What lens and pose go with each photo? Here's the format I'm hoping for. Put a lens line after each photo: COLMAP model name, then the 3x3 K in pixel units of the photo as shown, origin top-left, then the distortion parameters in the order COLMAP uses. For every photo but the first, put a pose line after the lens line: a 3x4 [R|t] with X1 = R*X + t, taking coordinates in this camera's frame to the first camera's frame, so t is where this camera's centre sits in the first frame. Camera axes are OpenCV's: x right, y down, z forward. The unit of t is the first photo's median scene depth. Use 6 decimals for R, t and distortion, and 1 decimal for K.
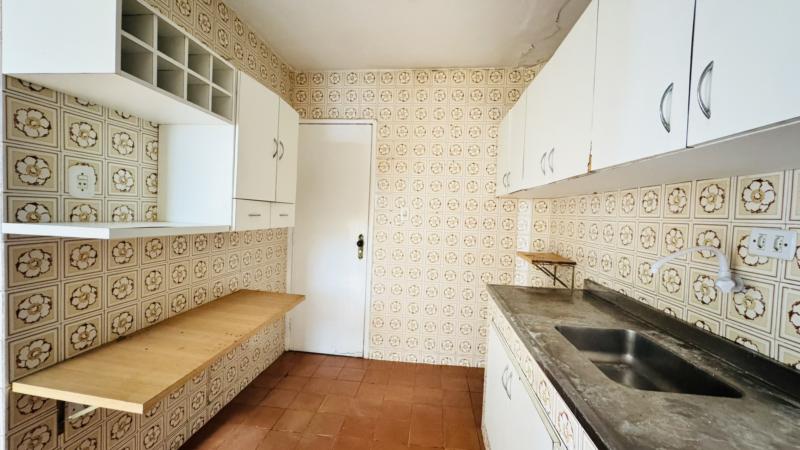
lens RADIAL K [[321.9, 0, 399.3], [0, 321.9, 224.6], [0, 0, 1]] dist [0.000907, -0.000535]
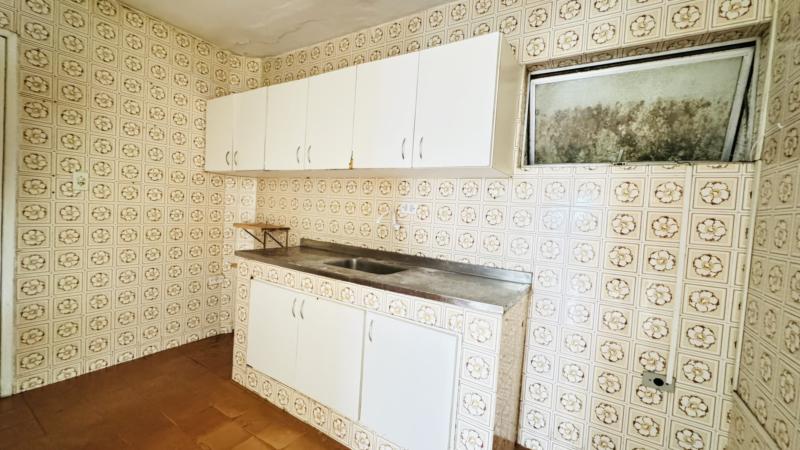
lens RADIAL K [[321.9, 0, 400.1], [0, 321.9, 224.3], [0, 0, 1]] dist [0.000907, -0.000535]
pose [[0.439588, -0.048344, 0.896897, -0.382304], [-0.014113, 0.998055, 0.060714, 0.012290], [-0.898088, -0.039347, 0.438051, -0.004635]]
